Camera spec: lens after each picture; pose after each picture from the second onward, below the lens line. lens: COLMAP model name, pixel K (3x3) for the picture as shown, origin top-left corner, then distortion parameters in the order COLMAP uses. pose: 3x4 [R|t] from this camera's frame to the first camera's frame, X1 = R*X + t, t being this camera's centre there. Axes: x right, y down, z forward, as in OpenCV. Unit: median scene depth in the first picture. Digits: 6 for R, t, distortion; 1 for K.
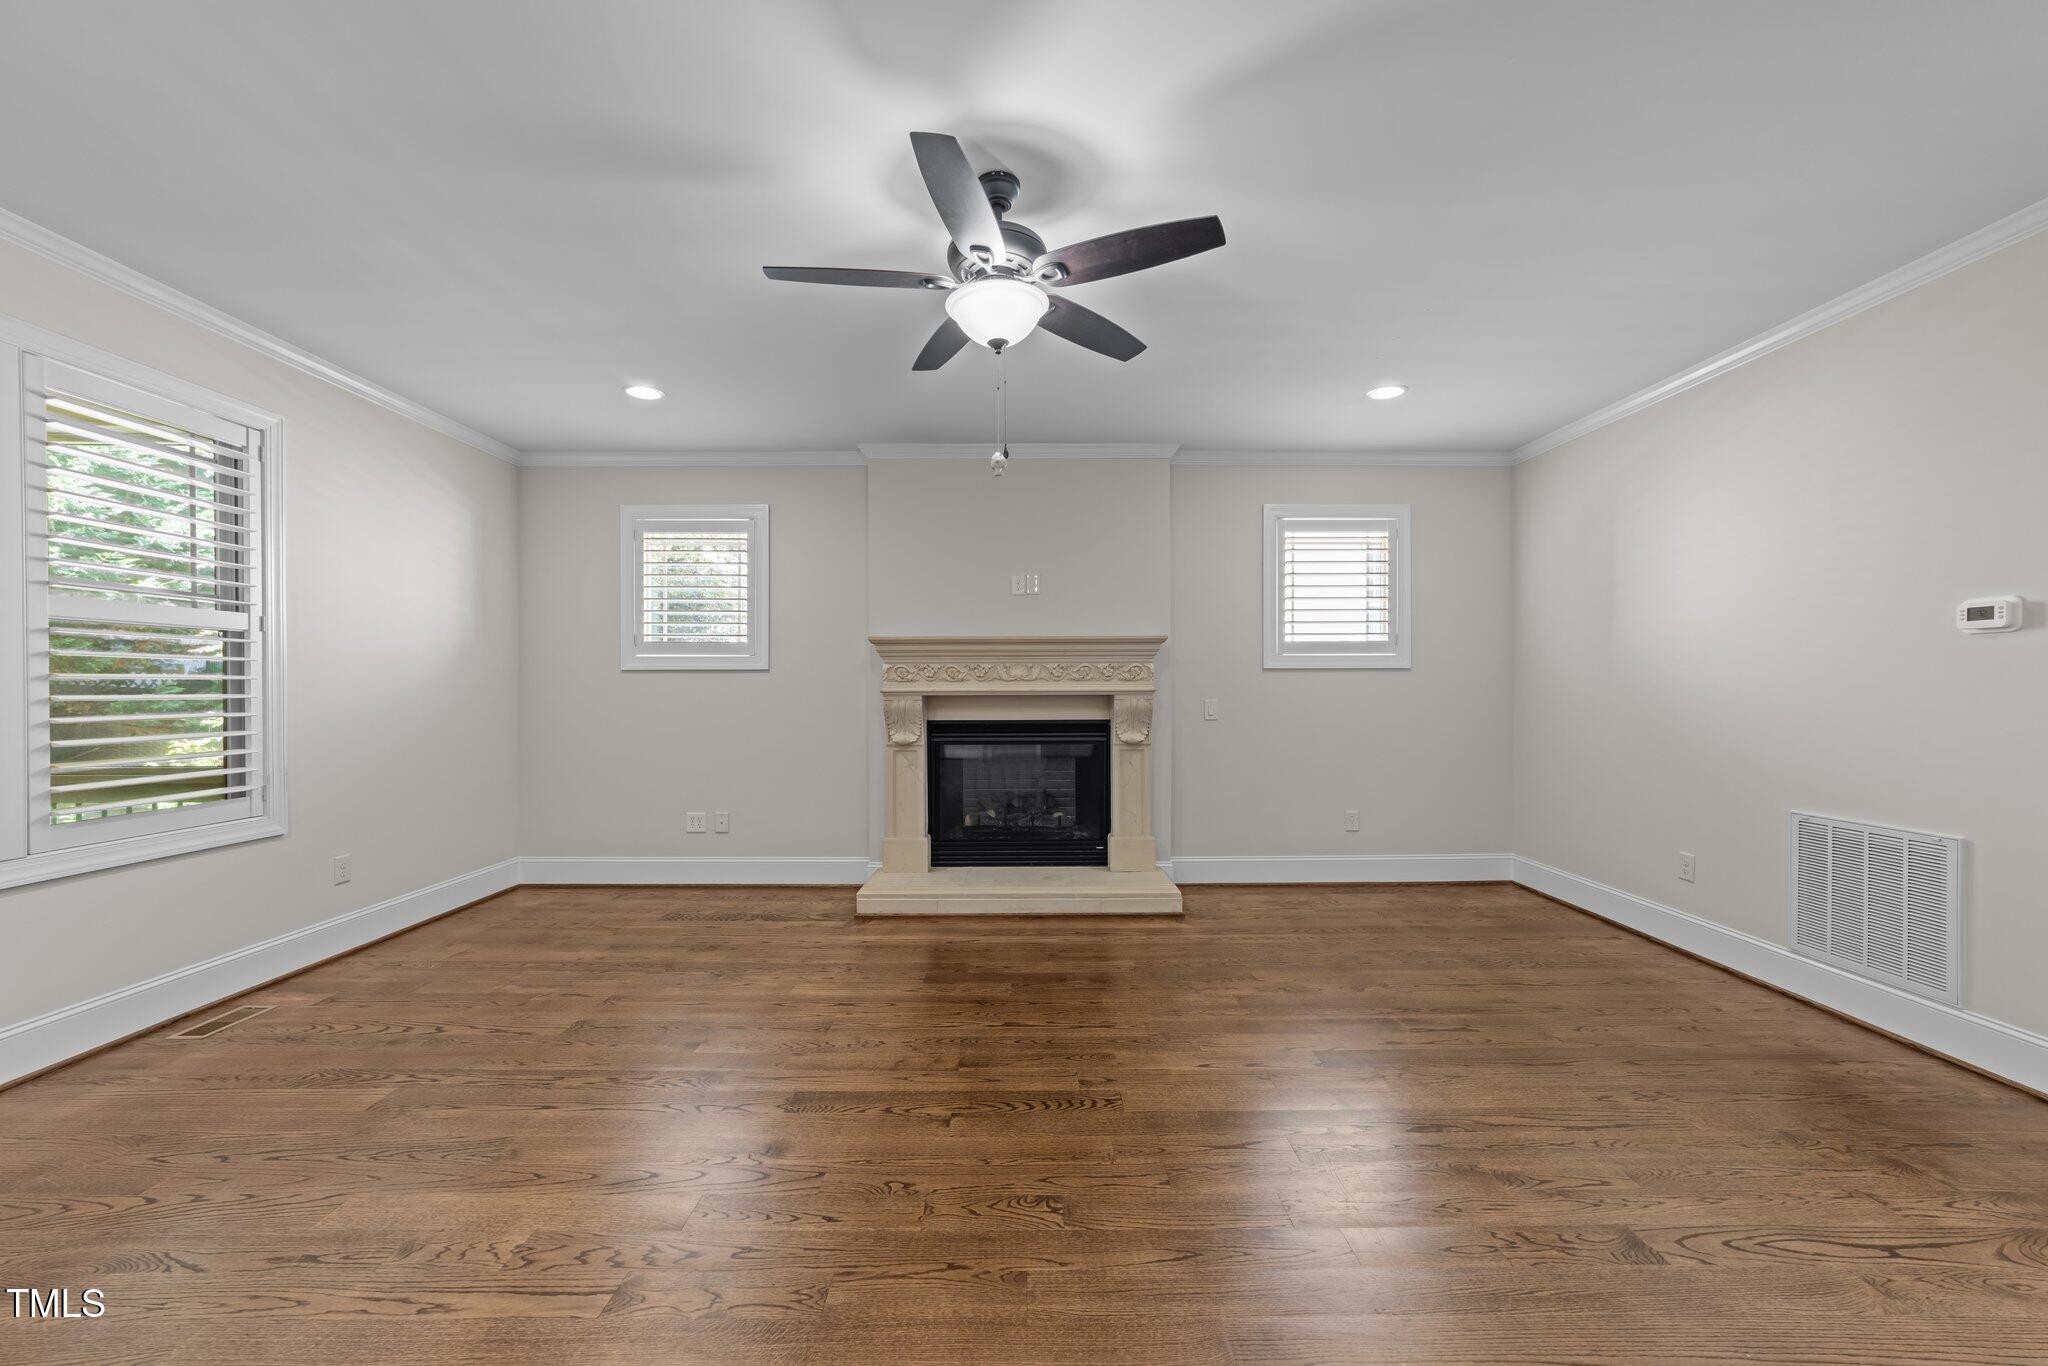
lens RADIAL K [[777.3, 0, 1024.0], [0, 777.3, 683.0], [0, 0, 1]] dist [-0.023912, 0.010419]
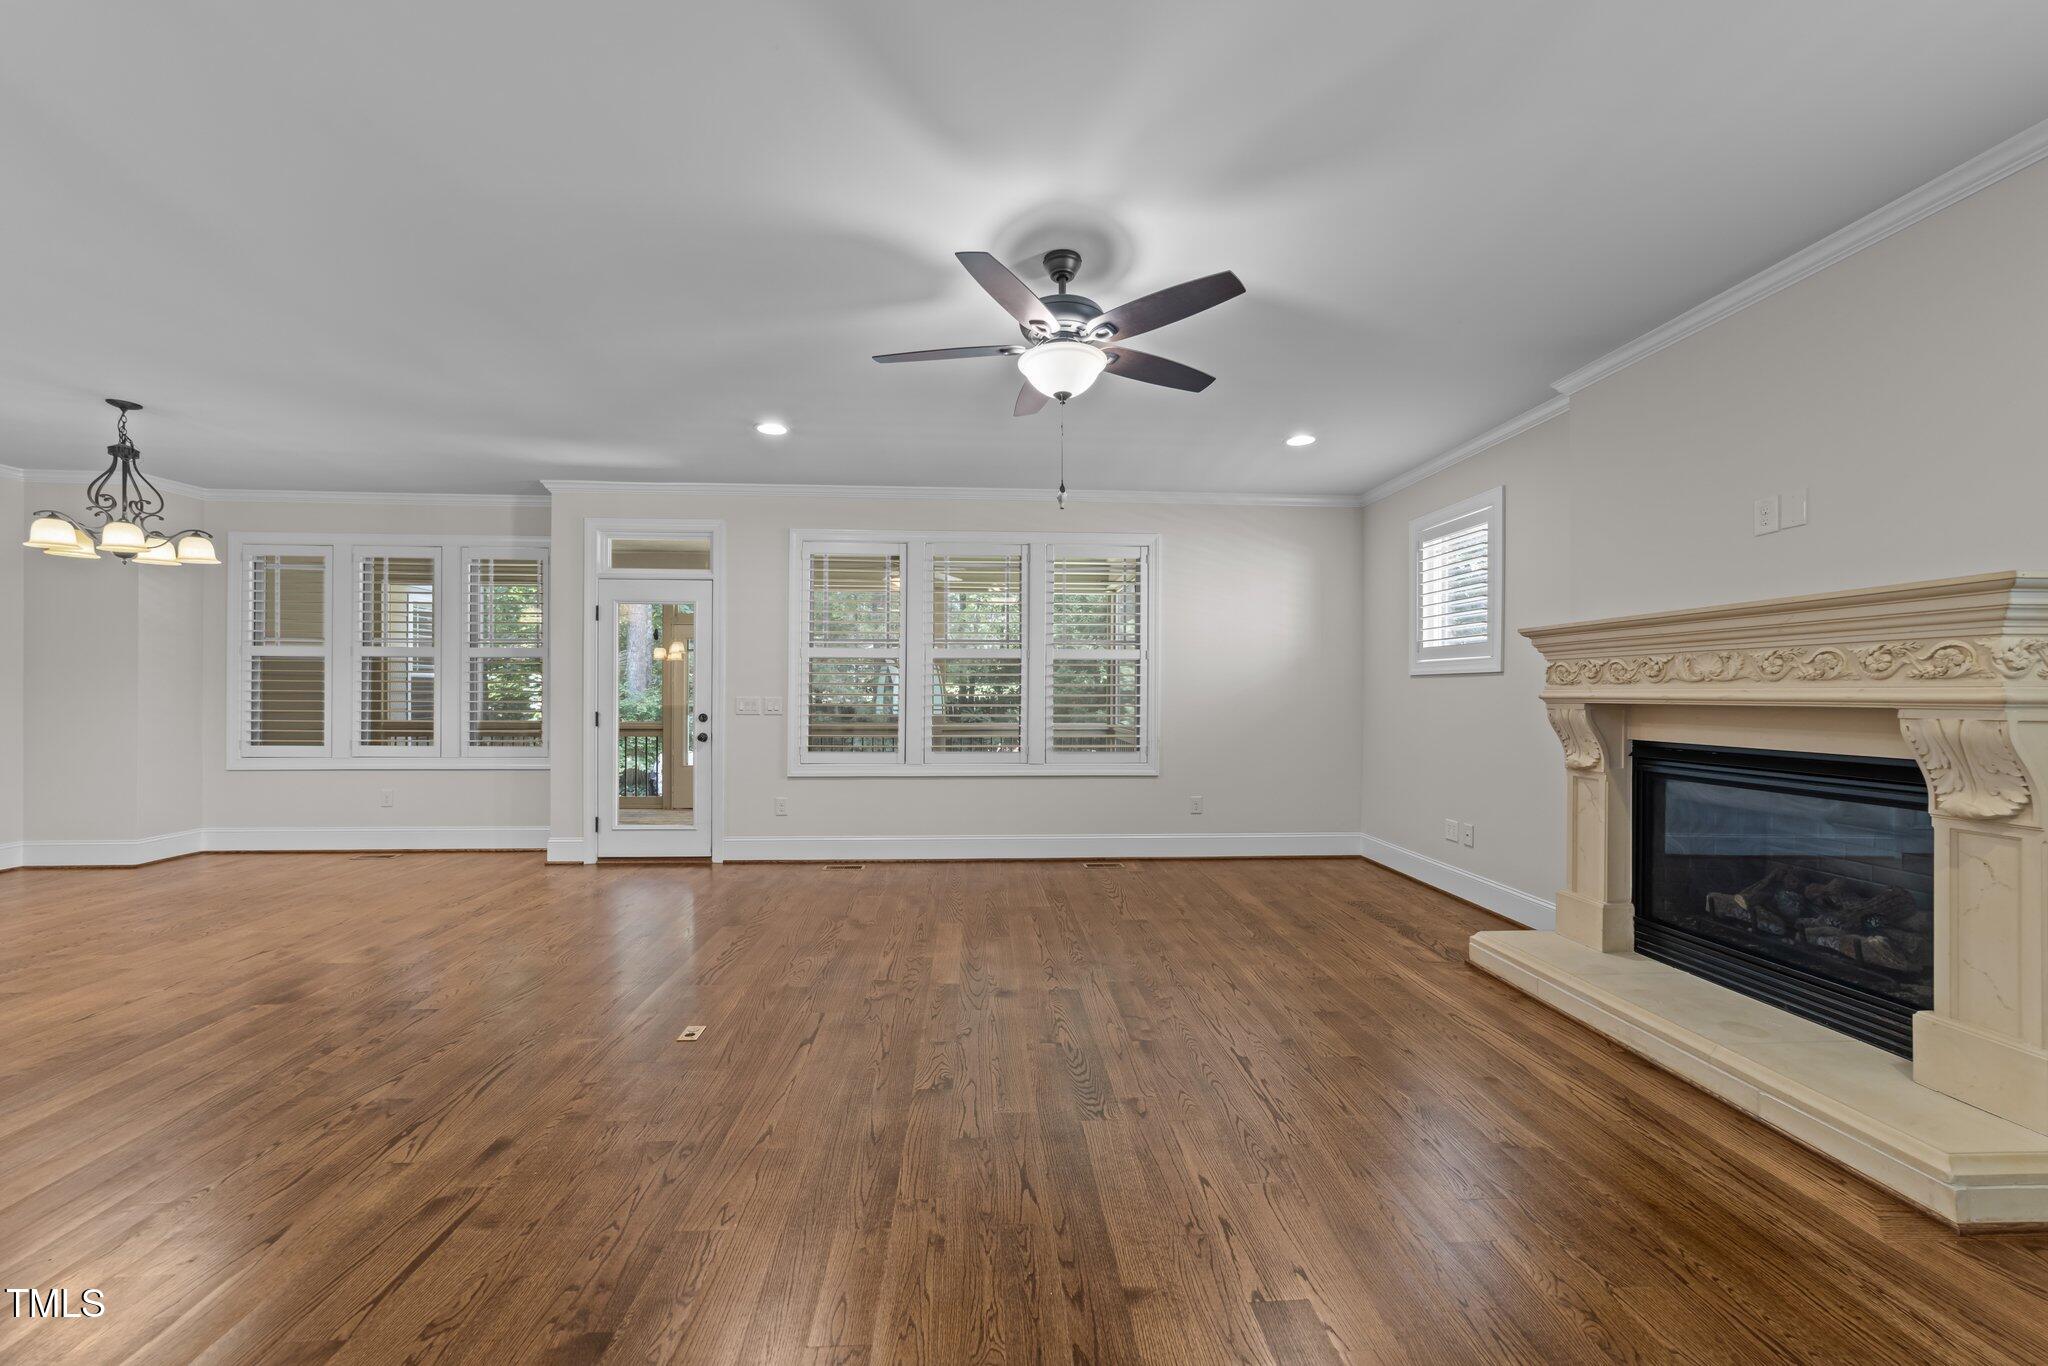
lens RADIAL K [[777.3, 0, 1024.0], [0, 777.3, 683.0], [0, 0, 1]] dist [-0.023912, 0.010419]
pose [[0.058684, -0.009004, -0.998236, 0.615208], [0.003923, 0.999954, -0.008789, 0.001628], [0.998269, -0.003401, 0.058716, 0.480026]]
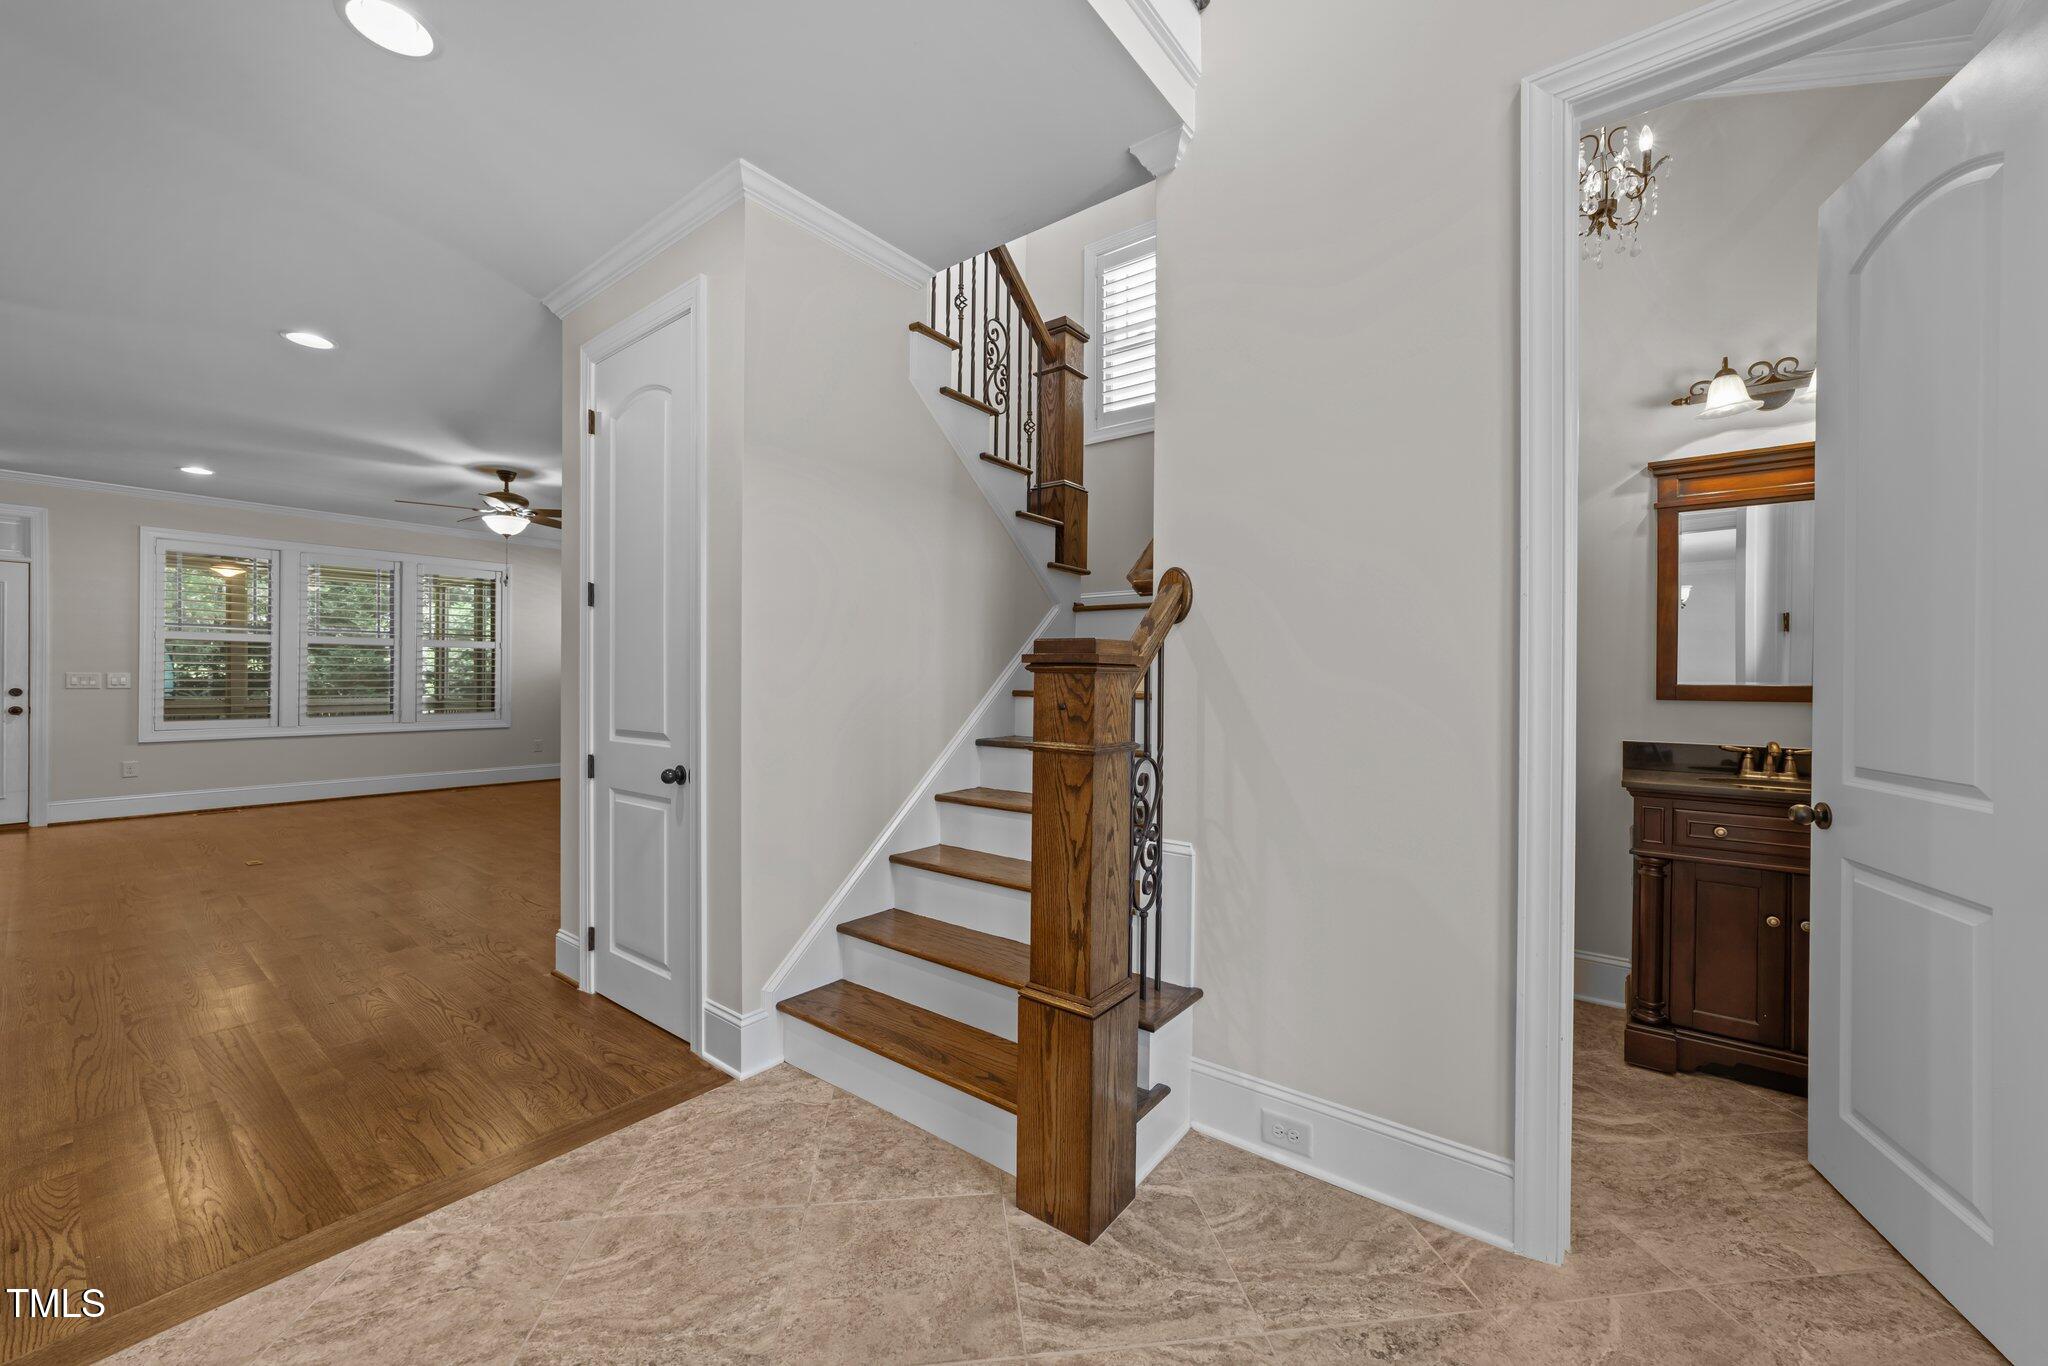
lens RADIAL K [[777.3, 0, 1024.0], [0, 777.3, 683.0], [0, 0, 1]] dist [-0.023912, 0.010419]
pose [[0.786537, 0.004902, -0.617524, 1.556130], [0.001987, 0.999943, 0.010468, 0.019626], [0.617540, -0.009460, 0.786482, 0.045925]]
